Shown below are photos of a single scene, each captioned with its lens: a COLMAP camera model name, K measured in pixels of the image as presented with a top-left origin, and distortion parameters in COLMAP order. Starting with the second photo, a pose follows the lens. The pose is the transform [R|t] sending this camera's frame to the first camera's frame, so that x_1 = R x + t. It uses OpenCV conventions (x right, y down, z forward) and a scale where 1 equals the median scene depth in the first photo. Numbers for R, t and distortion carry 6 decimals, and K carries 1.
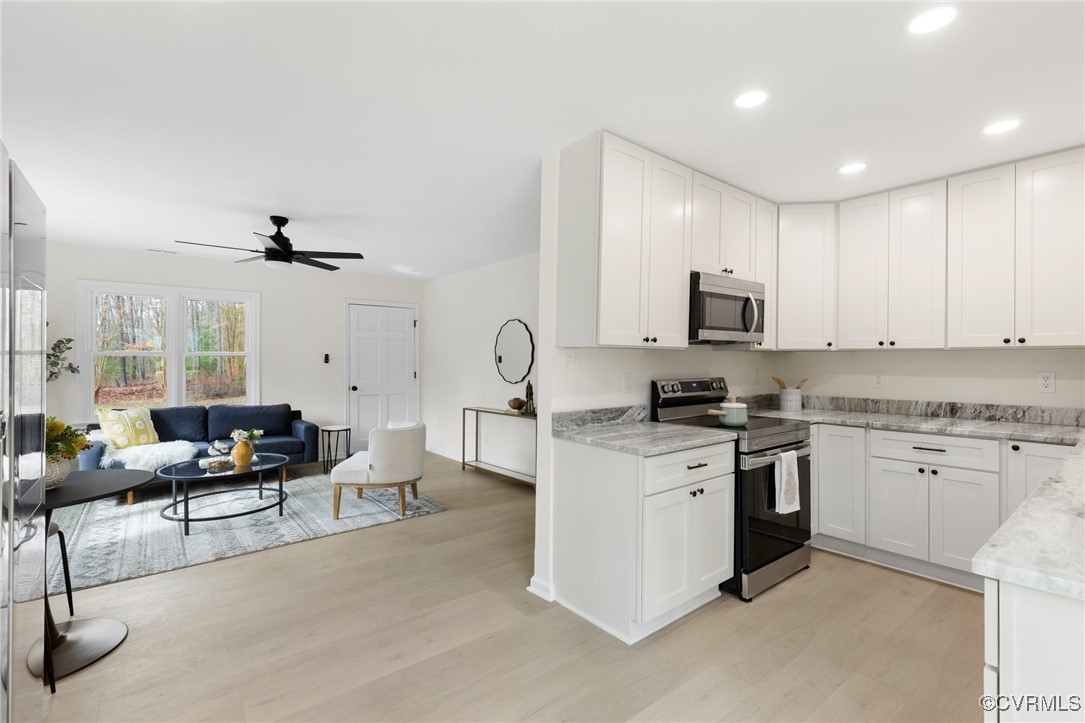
lens RADIAL K [[494.2, 0, 542.5], [0, 494.2, 361.5], [0, 0, 1]] dist [0.001115, 0.000109]
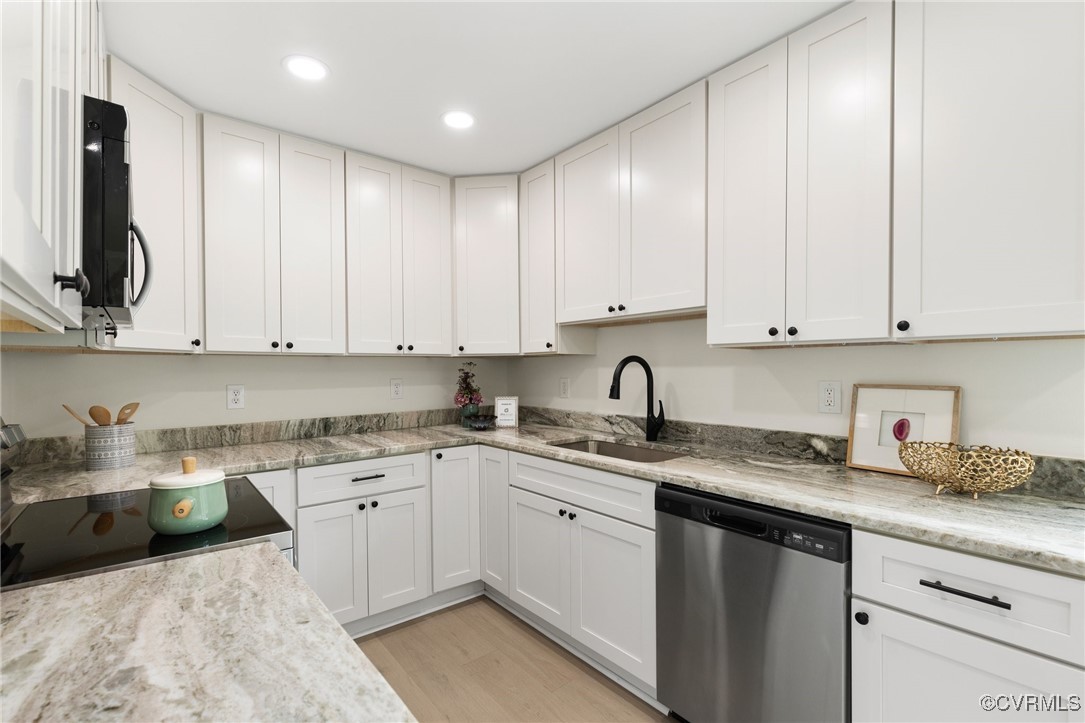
lens RADIAL K [[490.8, 0, 541.2], [0, 490.8, 376.0], [0, 0, 1]] dist [0.002304, 0.000044]
pose [[0.004640, -0.017950, 0.999828, -0.016672], [0.011078, 0.999778, 0.017898, -0.000693], [-0.999928, 0.010993, 0.004837, 0.686094]]
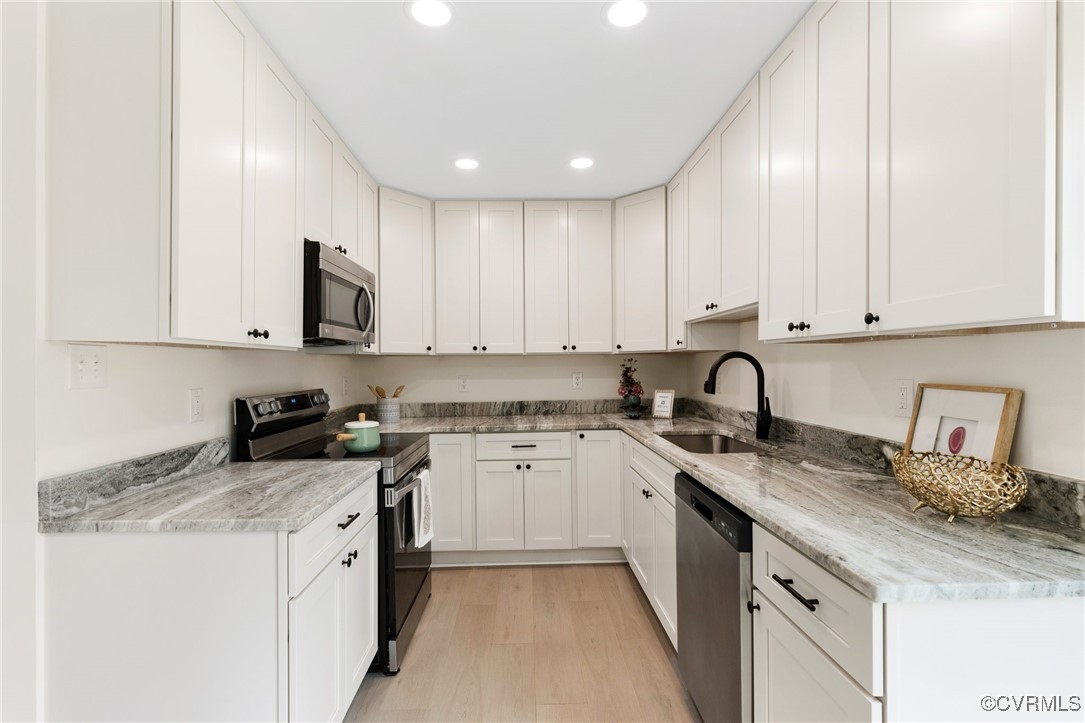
lens RADIAL K [[495.4, 0, 538.8], [0, 495.4, 369.0], [0, 0, 1]] dist [-0.000295, -0.000298]
pose [[0.605089, -0.014359, 0.796028, -0.057952], [0.013550, 0.999878, 0.007737, 0.000012], [-0.796042, 0.006104, 0.605210, 0.305006]]
